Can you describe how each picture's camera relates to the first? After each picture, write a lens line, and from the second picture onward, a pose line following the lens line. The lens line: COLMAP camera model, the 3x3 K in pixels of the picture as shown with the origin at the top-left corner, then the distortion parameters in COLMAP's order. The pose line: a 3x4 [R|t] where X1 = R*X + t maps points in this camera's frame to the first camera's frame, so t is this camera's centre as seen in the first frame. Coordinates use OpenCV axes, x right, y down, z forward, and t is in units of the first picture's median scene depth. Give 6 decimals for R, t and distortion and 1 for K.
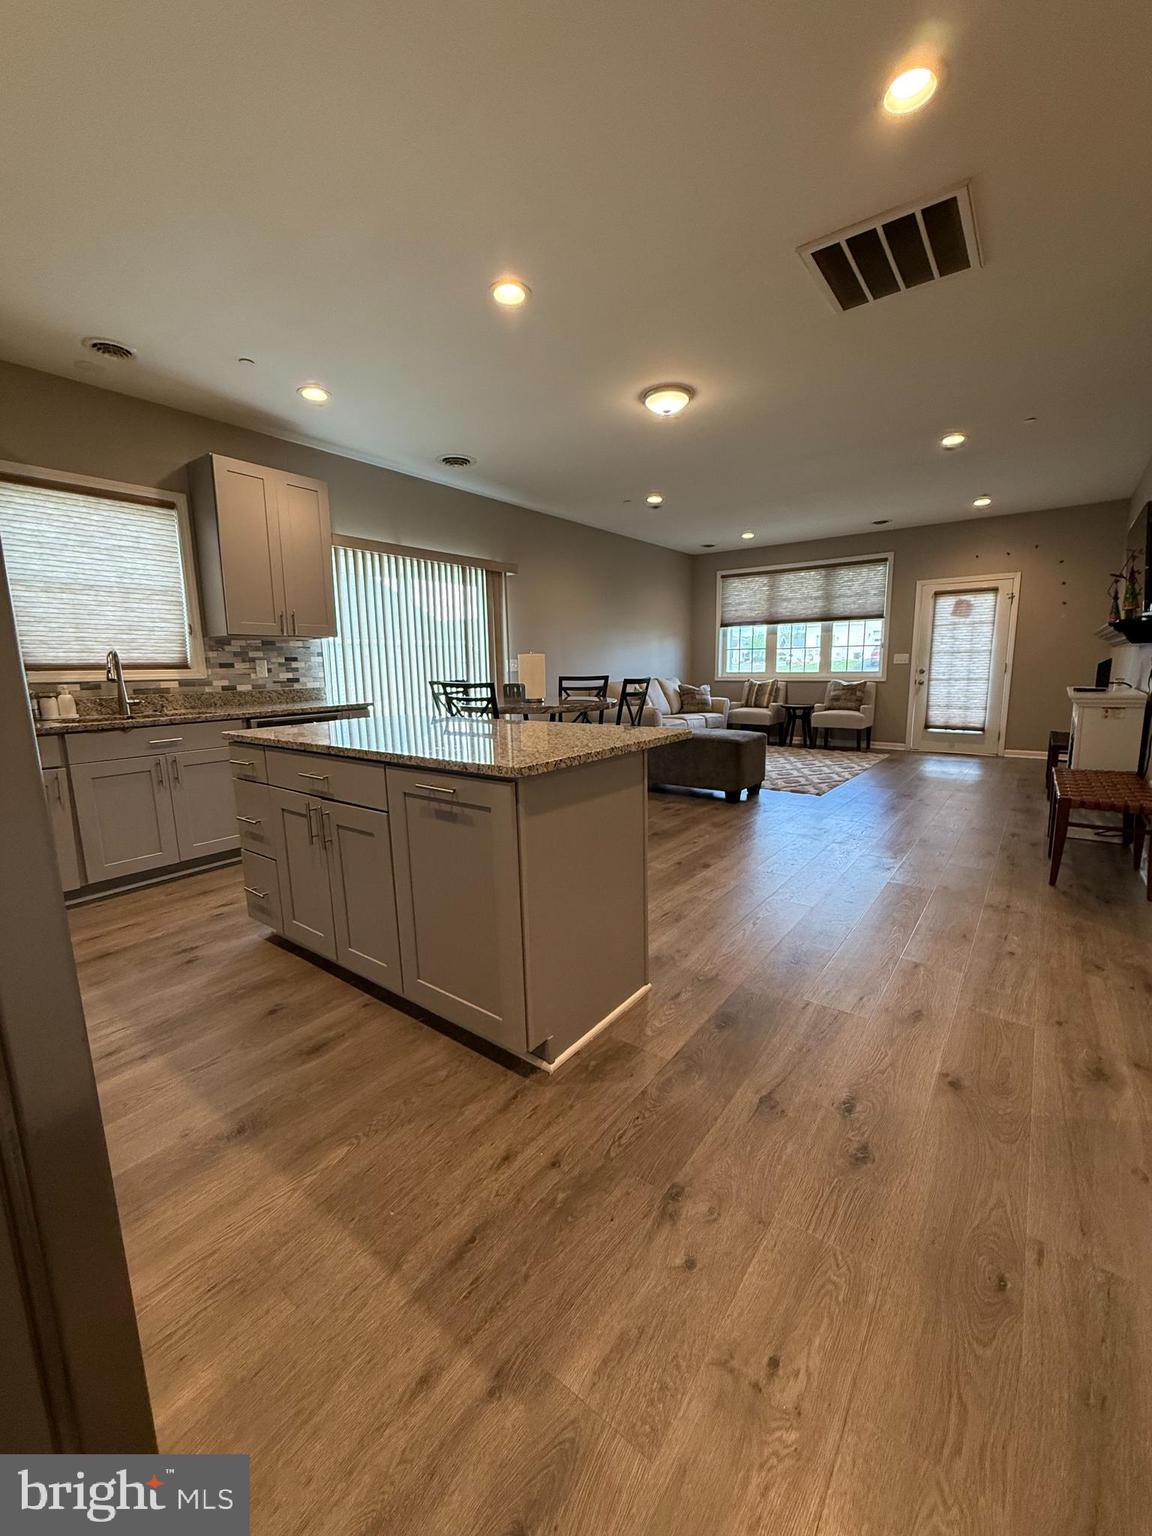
lens RADIAL K [[613.2, 0, 576.0], [0, 613.2, 768.0], [0, 0, 1]] dist [-0.001498, -0.000295]
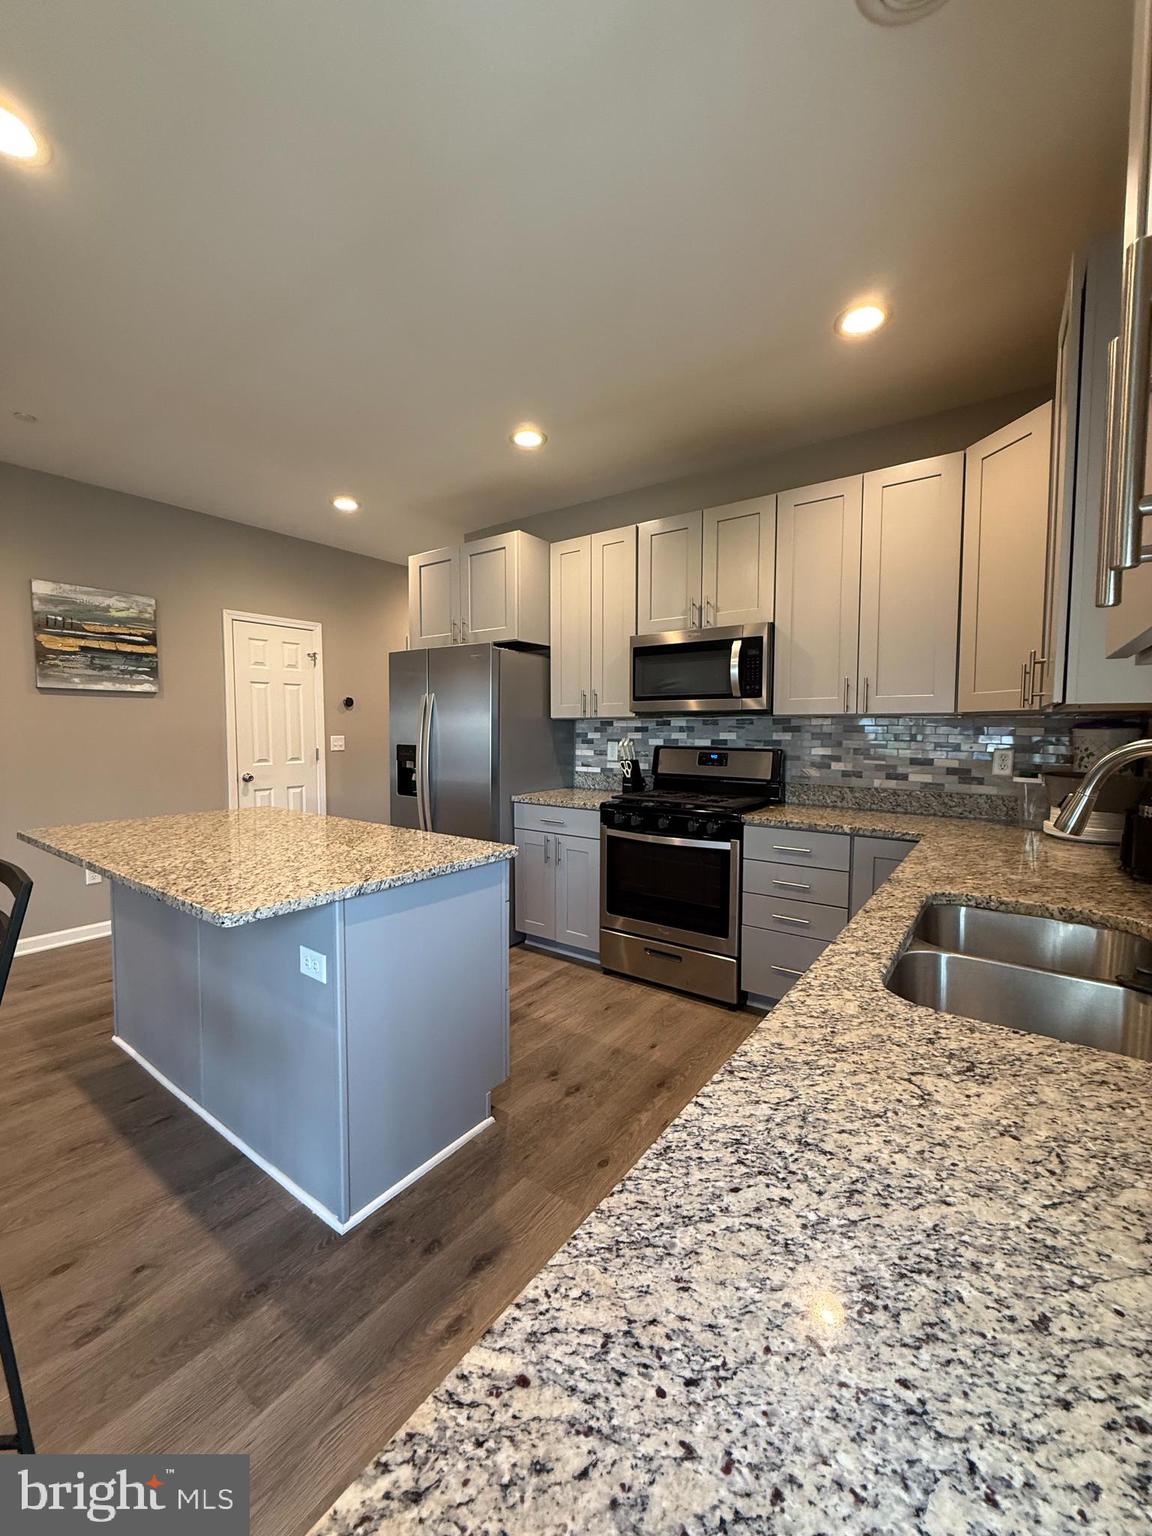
lens RADIAL K [[613.2, 0, 576.0], [0, 613.2, 768.0], [0, 0, 1]] dist [-0.001498, -0.000295]
pose [[-0.999582, 0.015642, -0.024326, -0.378676], [0.009652, 0.973315, 0.229269, -0.205509], [0.027264, 0.228938, -0.973059, 1.050980]]
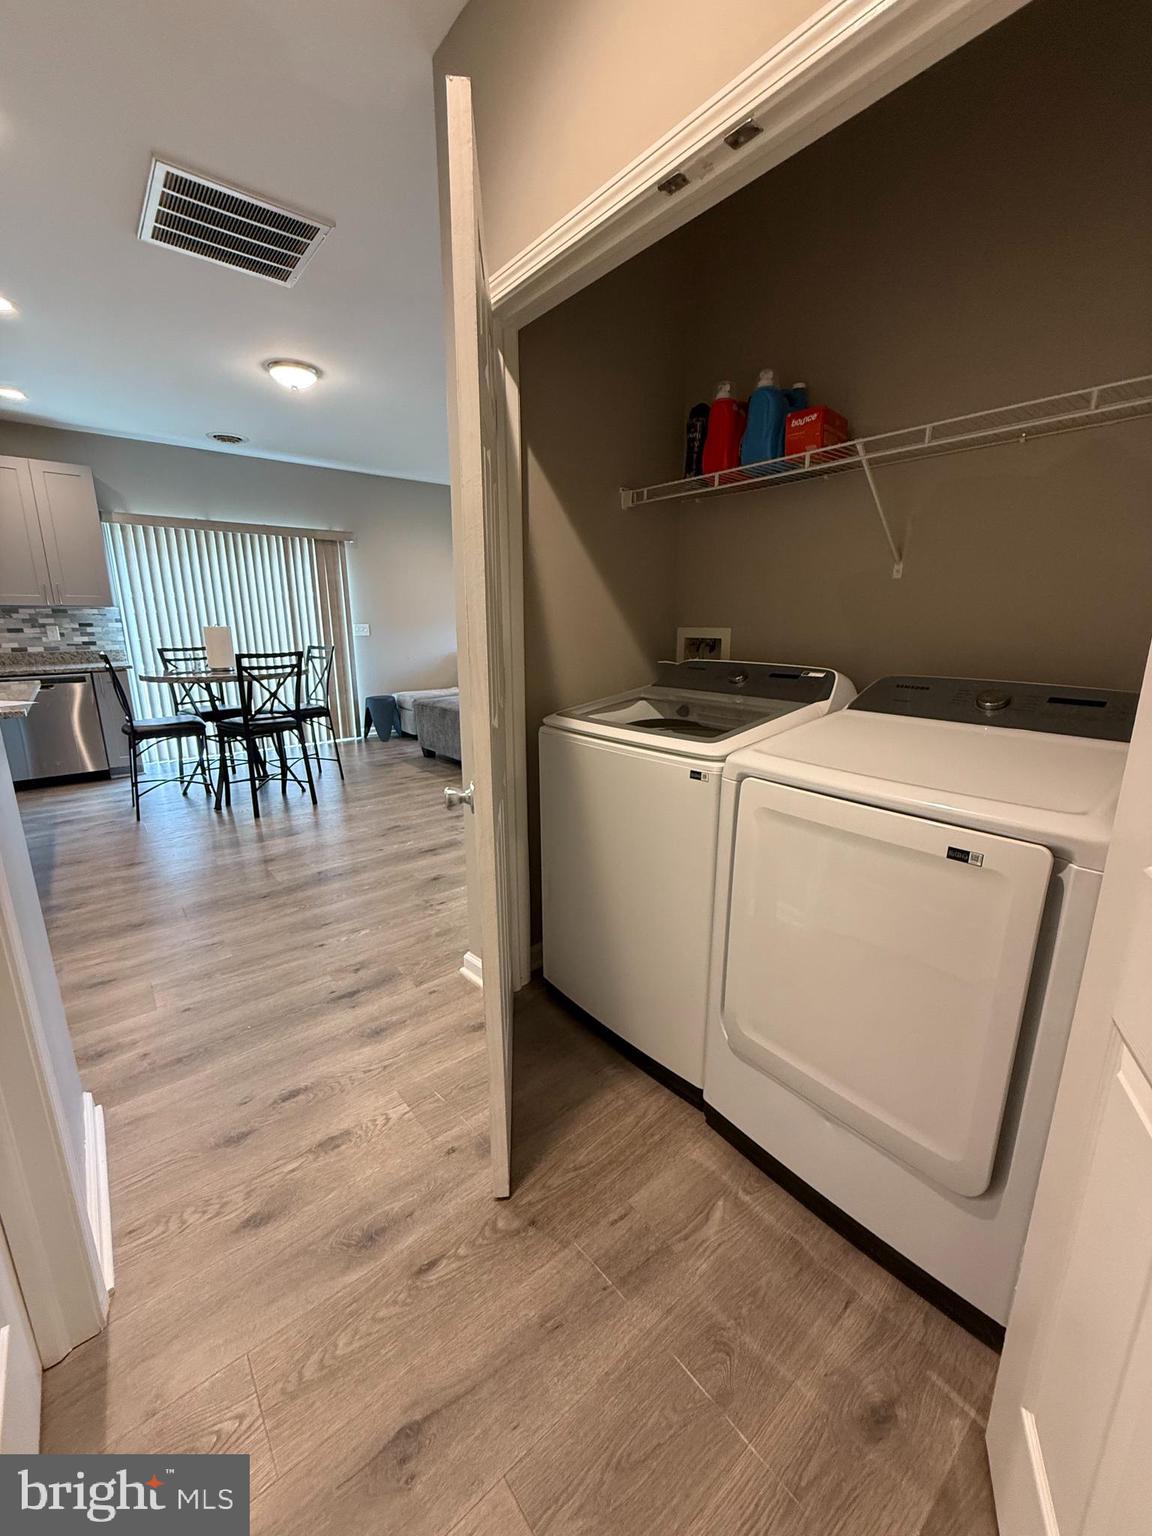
lens RADIAL K [[613.2, 0, 576.0], [0, 613.2, 768.0], [0, 0, 1]] dist [-0.001498, -0.000295]
pose [[0.972733, 0.070770, -0.220865, 0.748854], [-0.054652, 0.995434, 0.078259, -0.052484], [0.225395, -0.064054, 0.972160, 0.071010]]
